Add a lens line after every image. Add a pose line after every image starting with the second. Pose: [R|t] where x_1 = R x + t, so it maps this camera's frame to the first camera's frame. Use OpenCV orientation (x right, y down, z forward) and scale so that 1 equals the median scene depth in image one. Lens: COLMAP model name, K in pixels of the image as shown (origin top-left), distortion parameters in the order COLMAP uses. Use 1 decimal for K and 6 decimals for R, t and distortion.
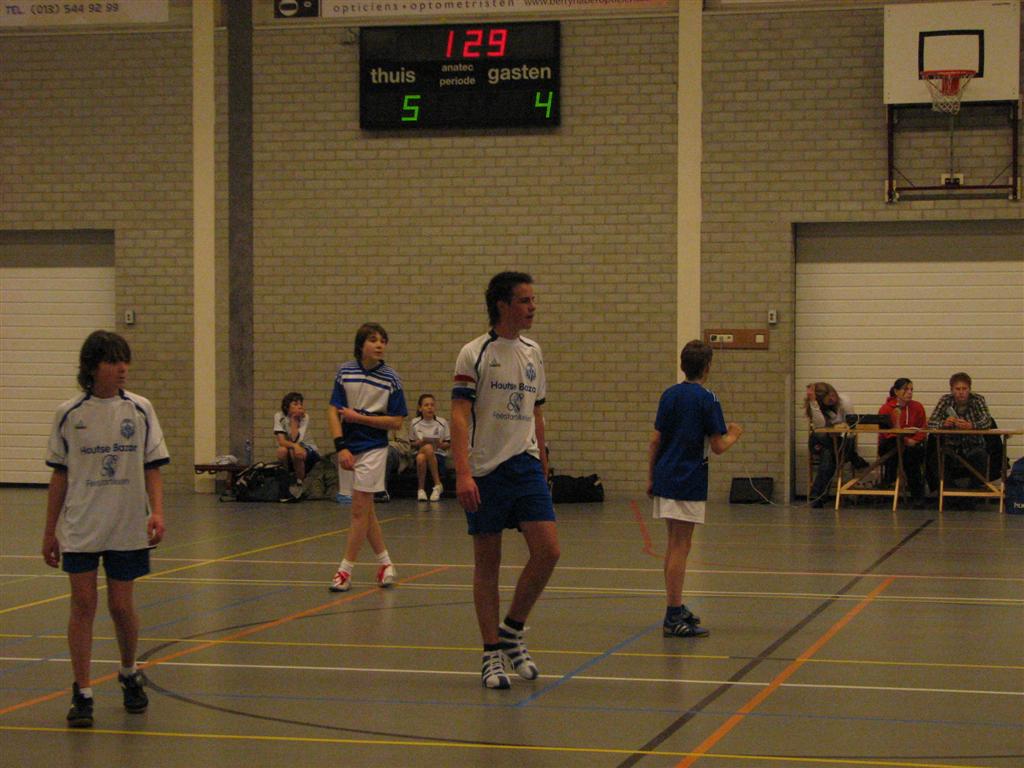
lens RADIAL K [[2568.6, 0, 465.3], [0, 2568.6, 390.9], [0, 0, 1]] dist [0.120983, 0.000000]
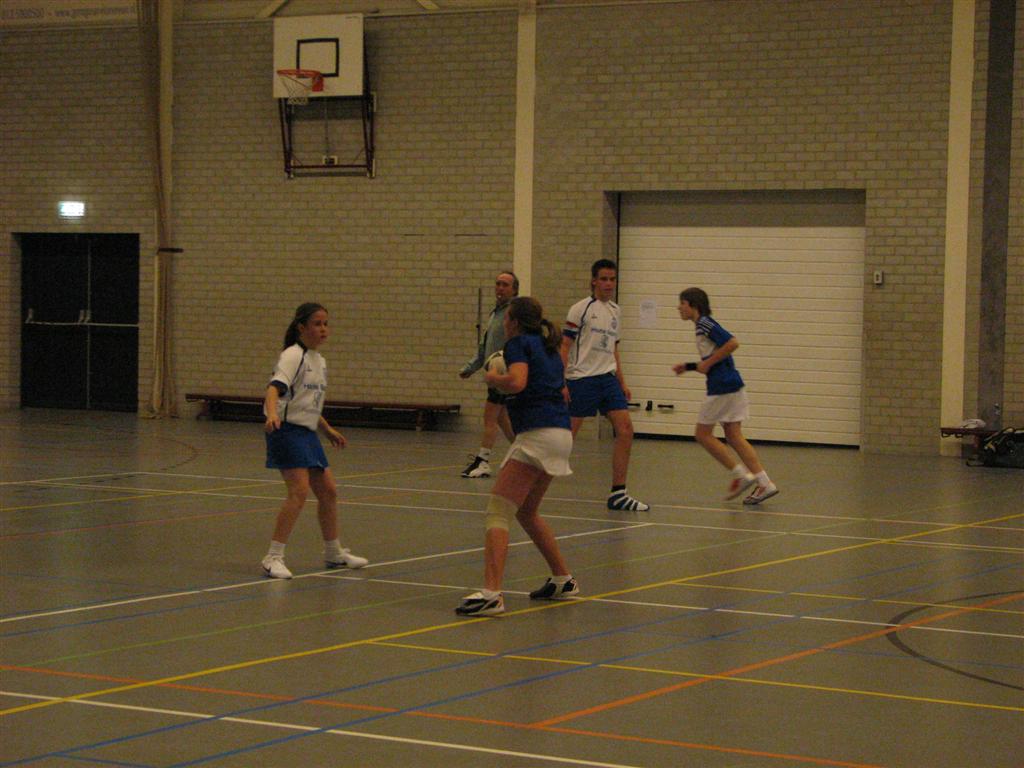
lens RADIAL K [[2568.6, 0, 468.5], [0, 2568.6, 429.6], [0, 0, 1]] dist [0.120983, 0.000000]
pose [[0.956210, 0.032644, -0.290857, 0.596648], [-0.023760, 0.999138, 0.034026, 0.002981], [0.291717, -0.025625, 0.956161, -0.151309]]
